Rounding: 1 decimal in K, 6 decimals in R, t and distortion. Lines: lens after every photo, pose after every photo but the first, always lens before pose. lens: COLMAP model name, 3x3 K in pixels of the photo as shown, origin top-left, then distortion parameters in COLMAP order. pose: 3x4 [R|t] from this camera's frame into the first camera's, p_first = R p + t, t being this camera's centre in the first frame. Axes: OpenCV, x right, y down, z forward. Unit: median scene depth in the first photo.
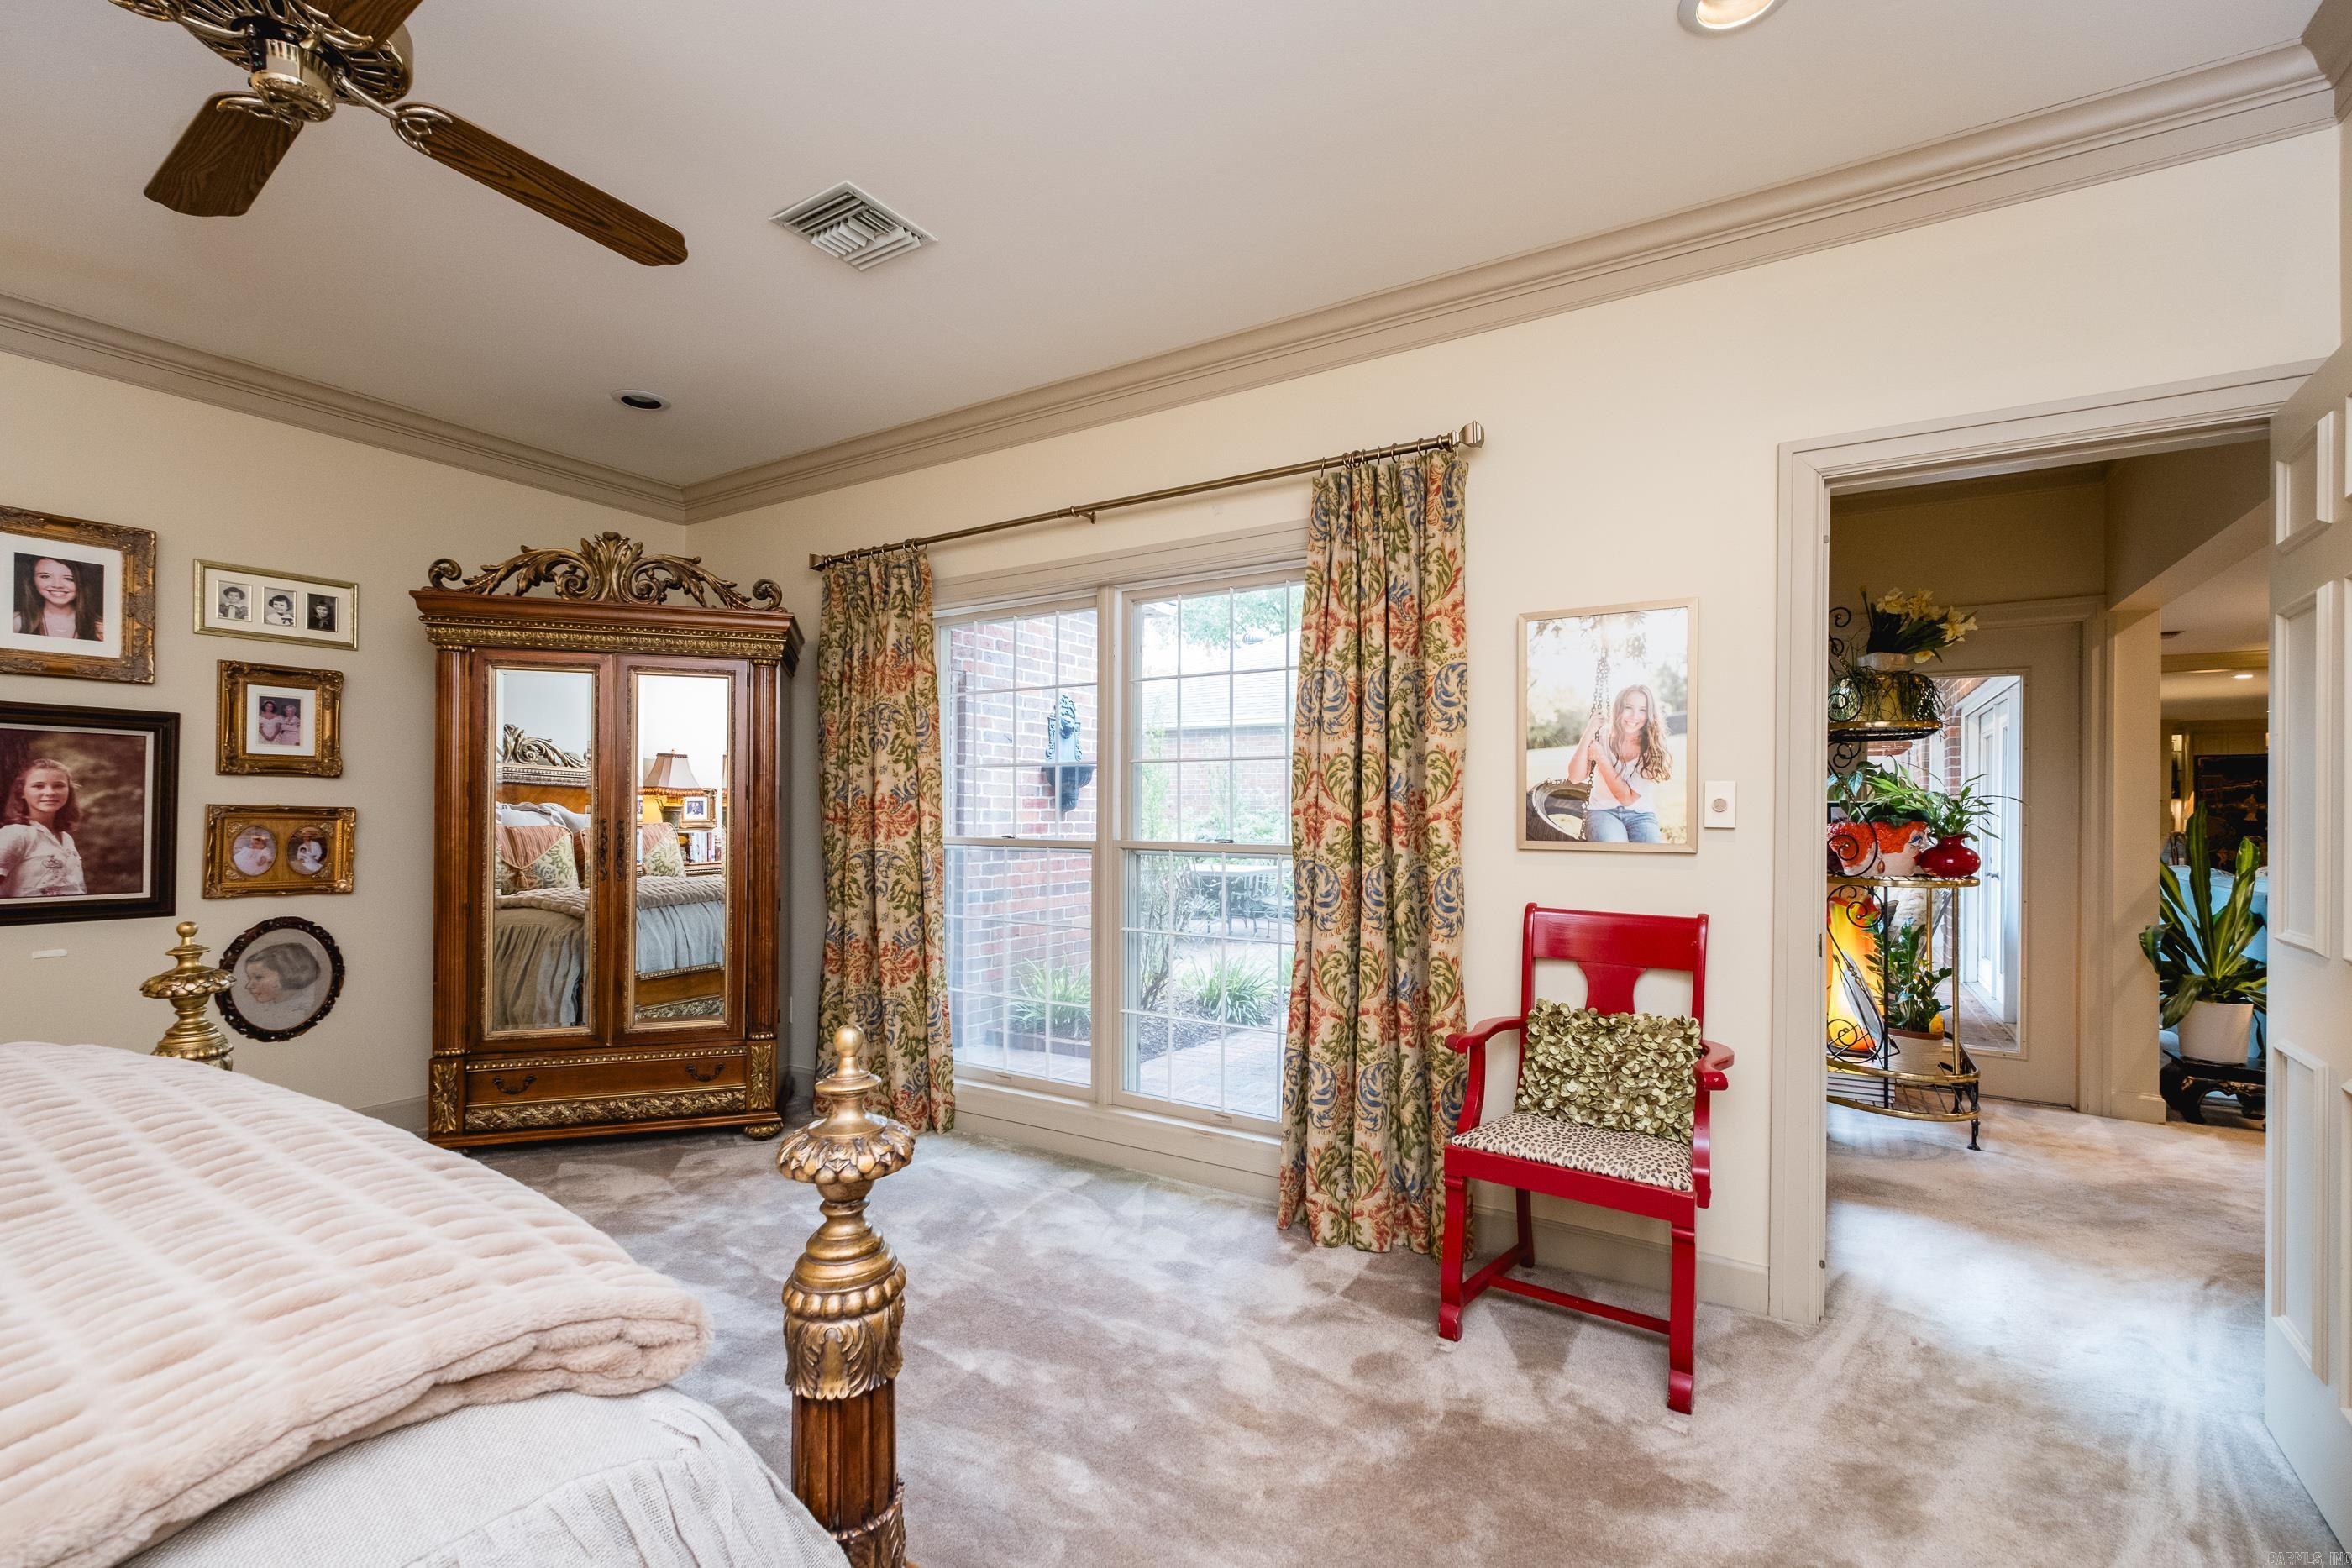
lens RADIAL K [[1062.5, 0, 1268.2], [0, 1062.5, 811.9], [0, 0, 1]] dist [0.008519, -0.005974]
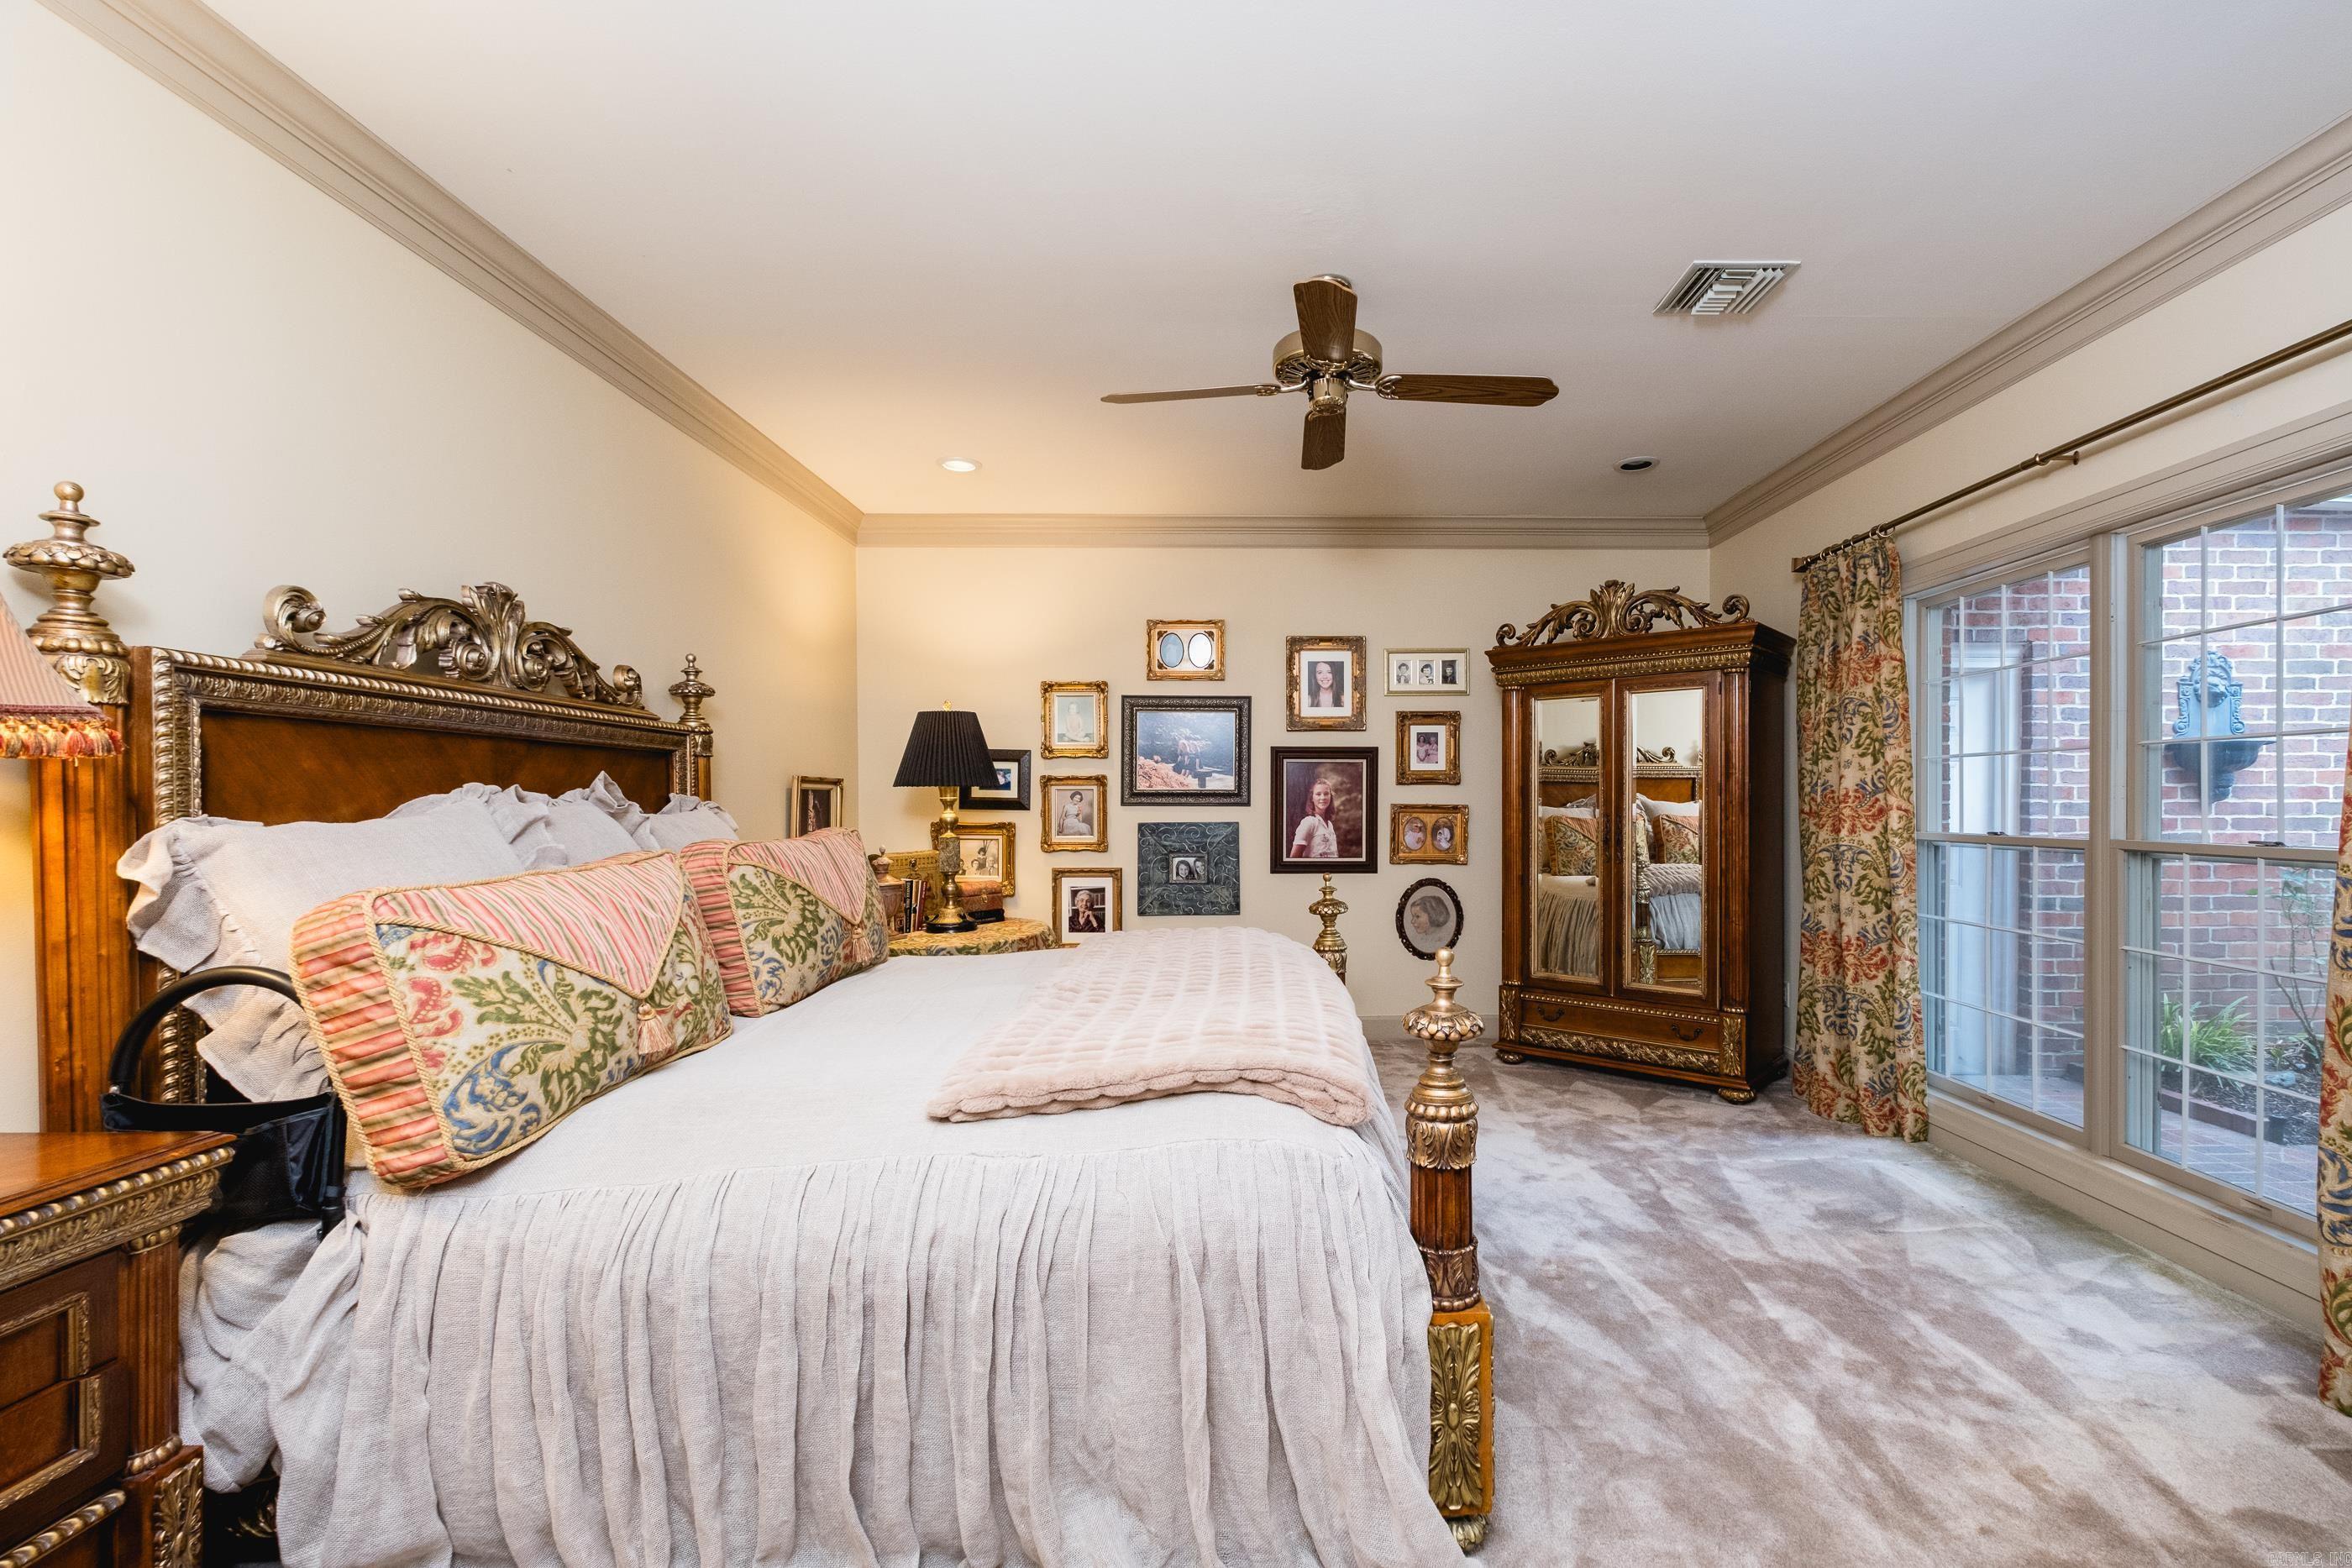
lens RADIAL K [[1068.8, 0, 1195.7], [0, 1068.8, 828.1], [0, 0, 1]] dist [0.015672, -0.010331]
pose [[0.493785, 0.013478, -0.869479, 0.219258], [0.006675, 0.999792, 0.019288, -0.003145], [0.869558, -0.015328, 0.493593, -0.031753]]
